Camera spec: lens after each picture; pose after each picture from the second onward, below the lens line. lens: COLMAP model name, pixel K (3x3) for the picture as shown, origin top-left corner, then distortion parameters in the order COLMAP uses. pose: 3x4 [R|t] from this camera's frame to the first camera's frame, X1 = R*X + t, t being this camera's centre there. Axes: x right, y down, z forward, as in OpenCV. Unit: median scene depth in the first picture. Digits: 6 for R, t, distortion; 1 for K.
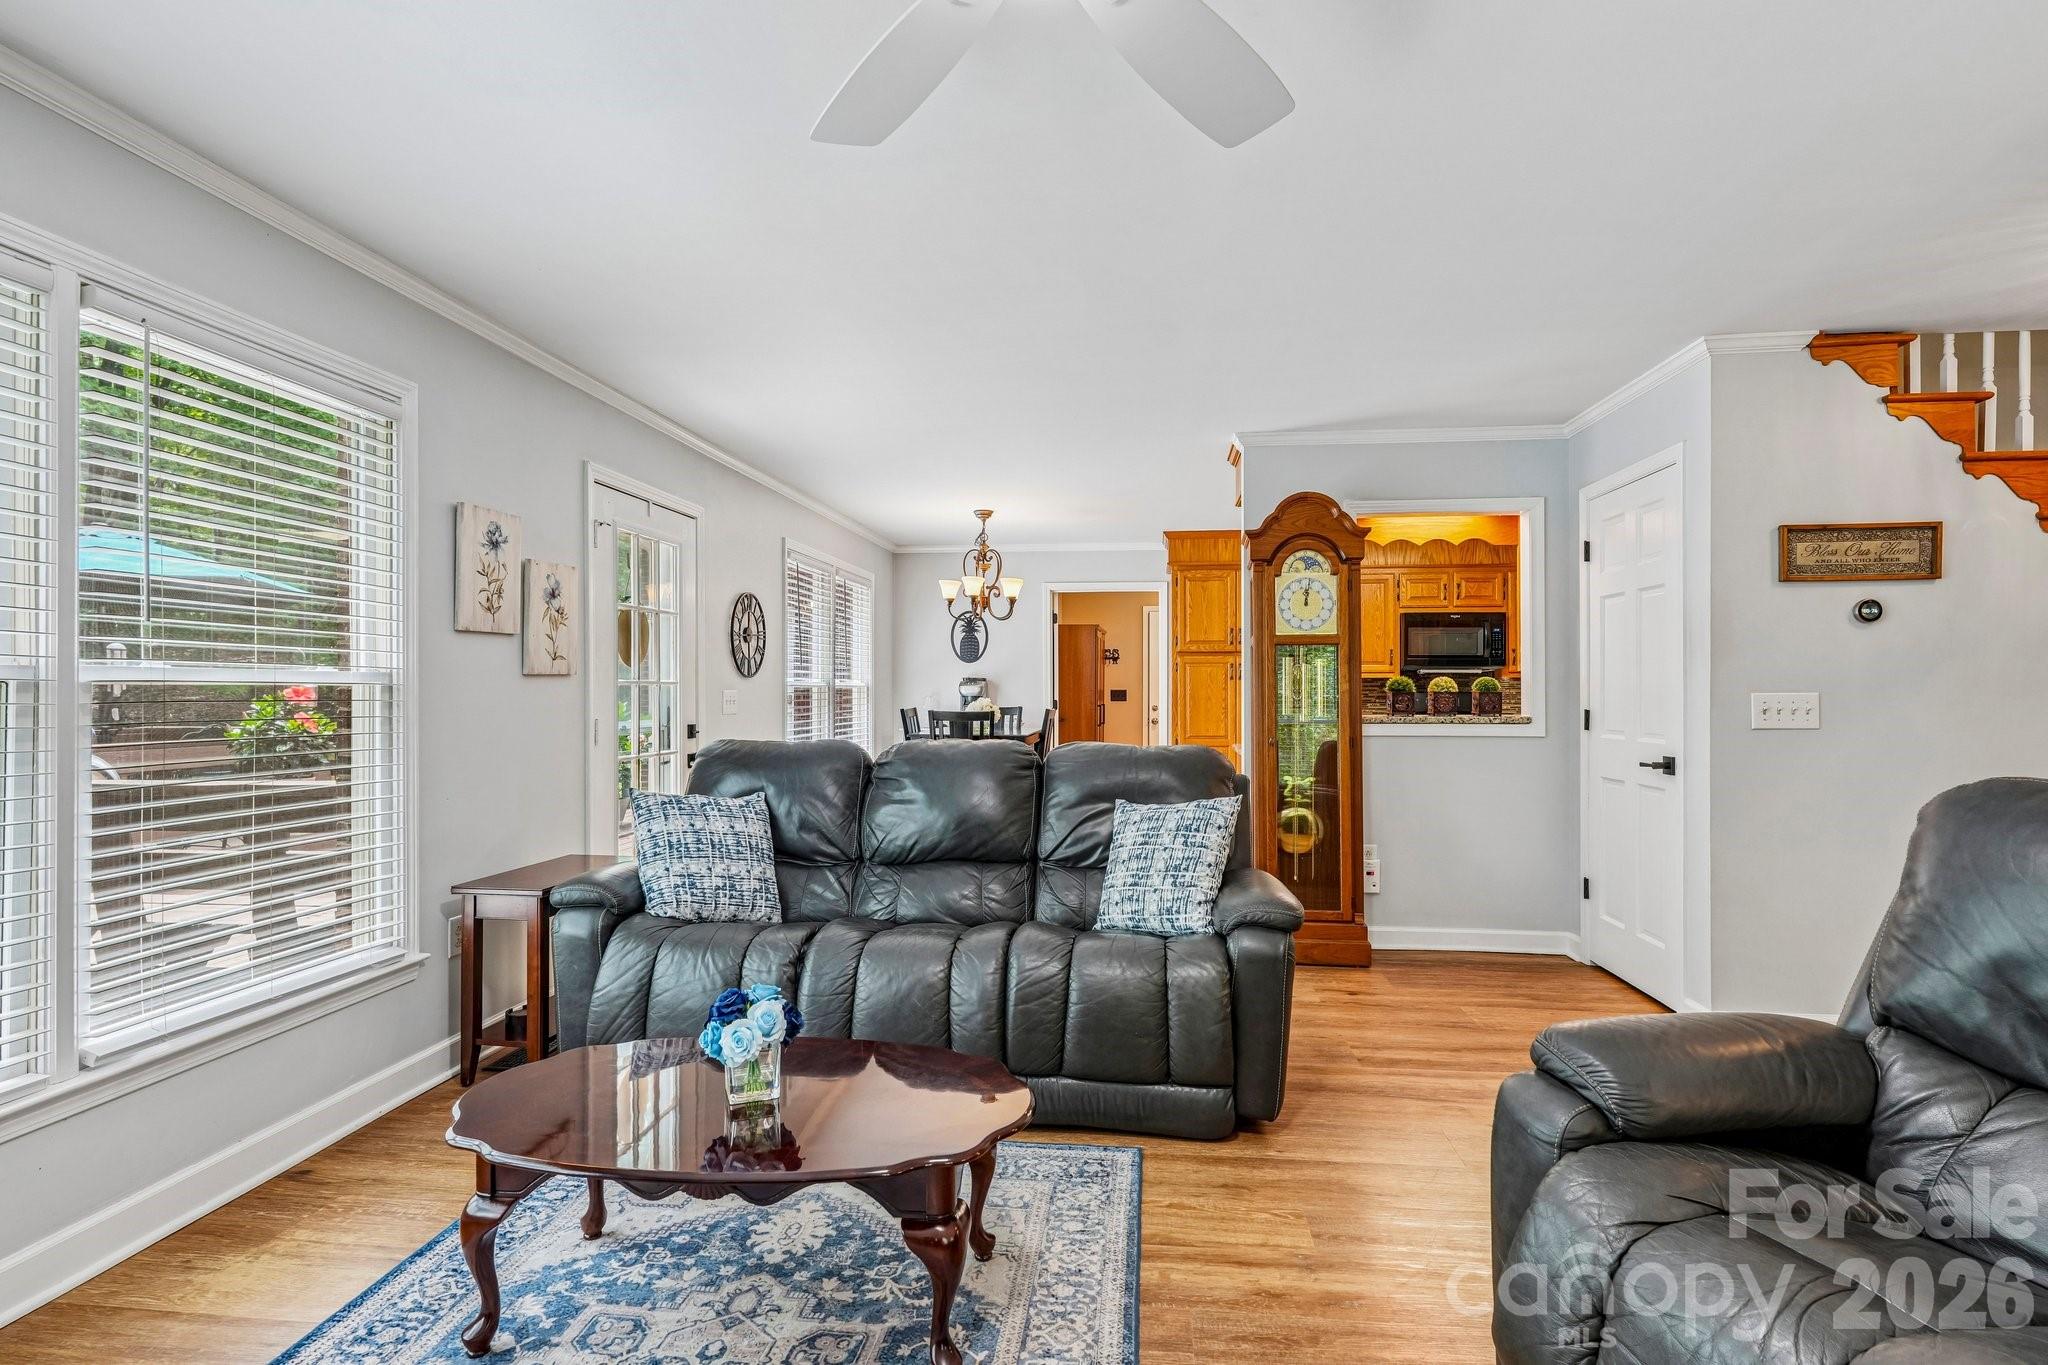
lens RADIAL K [[1023.8, 0, 1035.7], [0, 1023.8, 689.6], [0, 0, 1]] dist [0.003882, -0.000199]
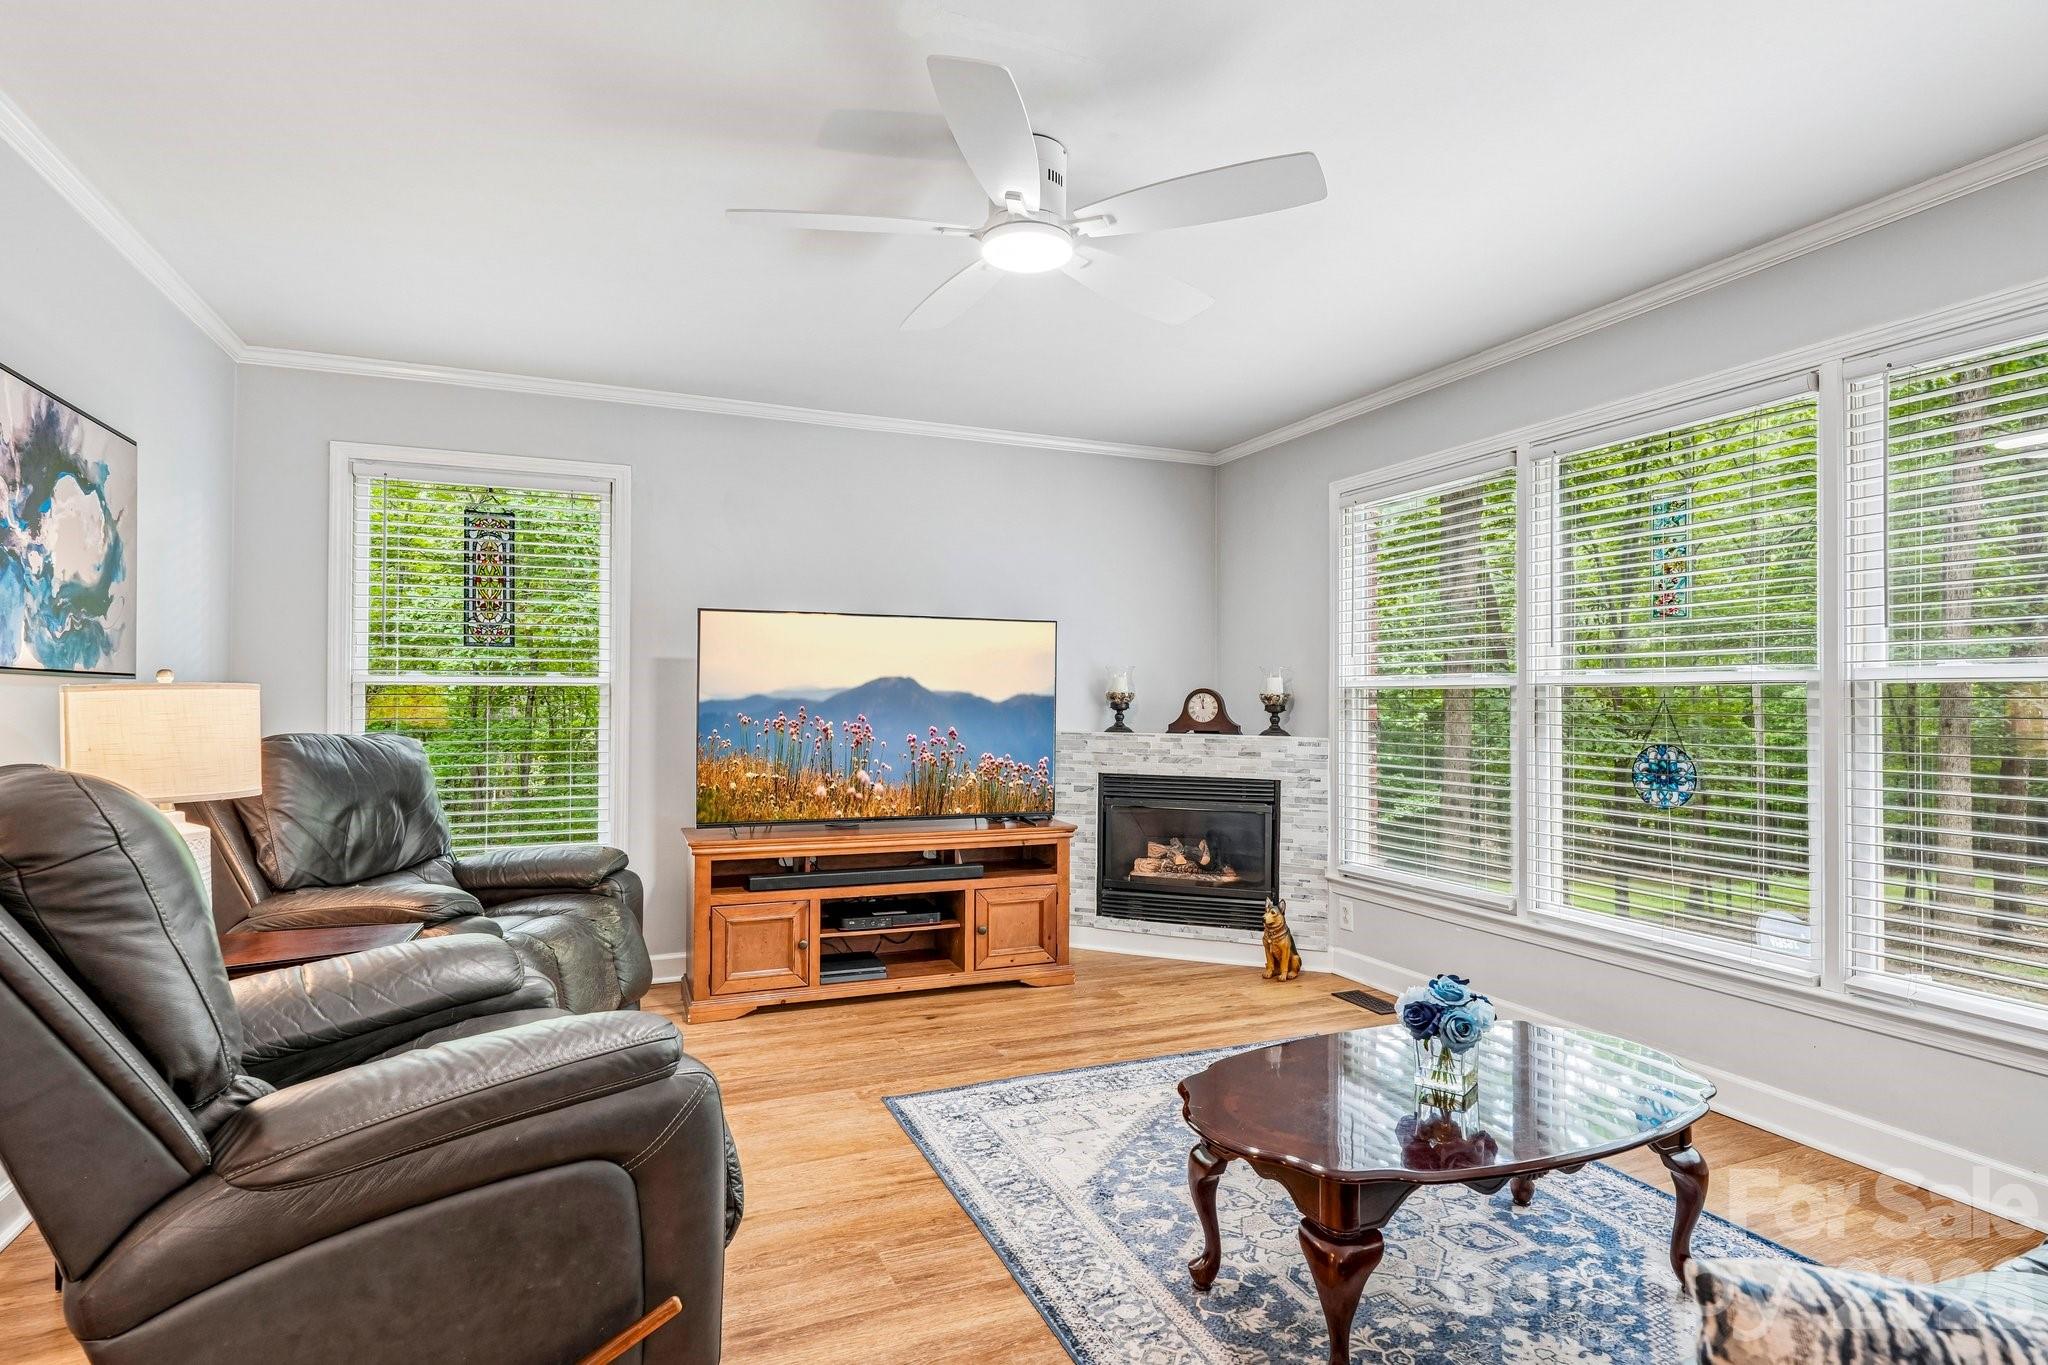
lens RADIAL K [[1023.8, 0, 1039.8], [0, 1023.8, 701.4], [0, 0, 1]] dist [0.003882, -0.000199]
pose [[-0.866222, 0.005053, -0.499634, 0.153419], [0.013703, 0.999813, -0.013645, 0.009391], [0.499471, -0.018666, -0.866129, 0.462462]]
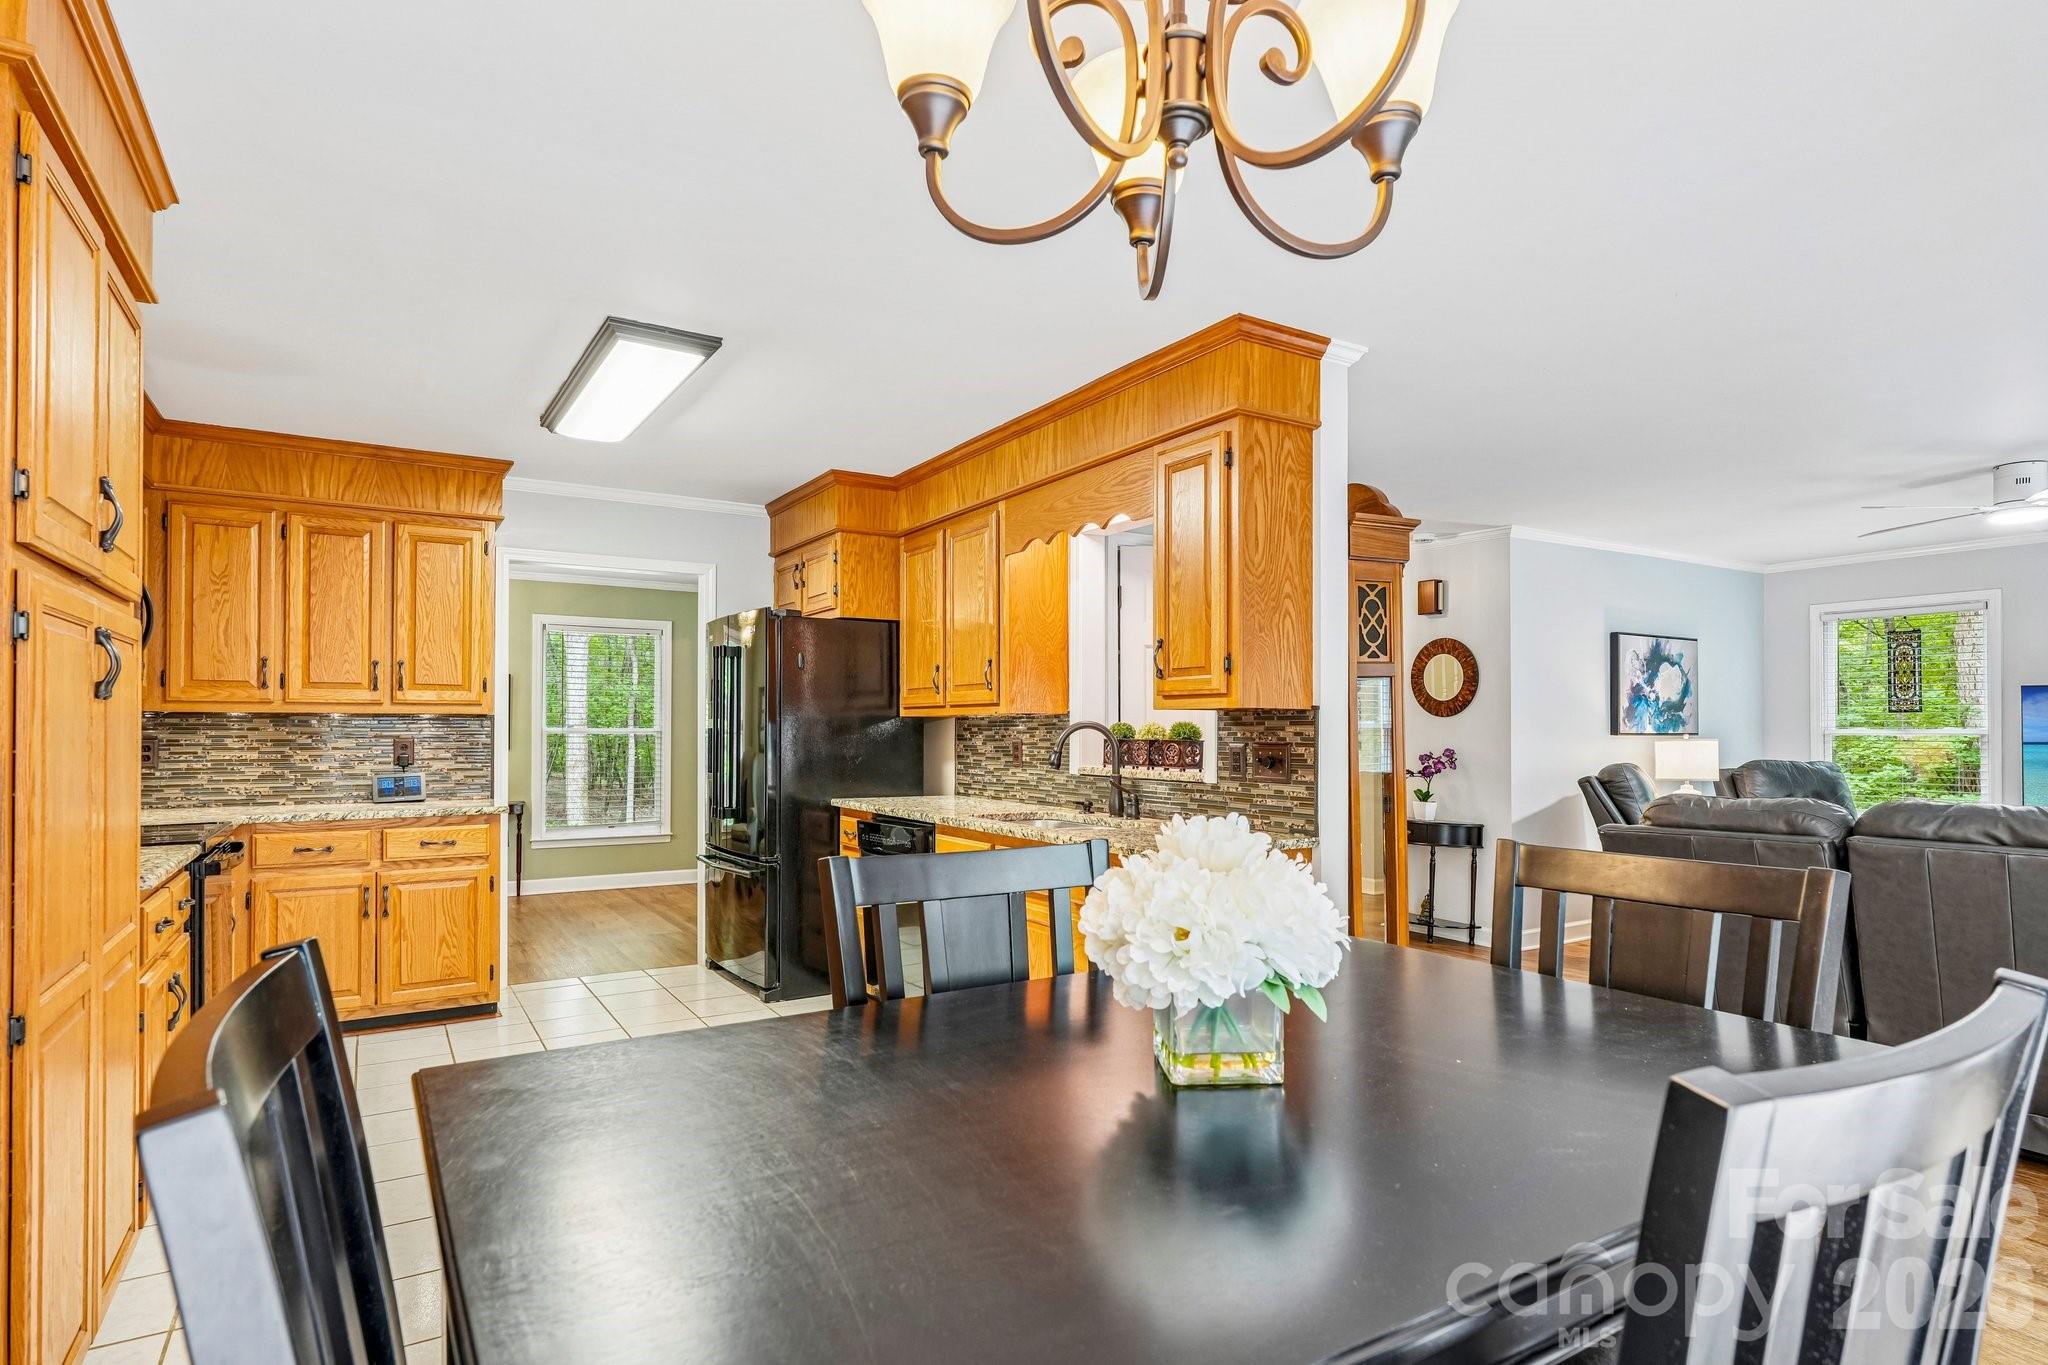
lens RADIAL K [[1063.8, 0, 948.5], [0, 1063.8, 714.8], [0, 0, 1]] dist [0.000602, 0.001153]
pose [[-0.569010, 0.008479, 0.822287, -0.102032], [-0.007287, 0.999856, -0.015353, -0.004483], [-0.822299, -0.014728, -0.568866, 0.971527]]
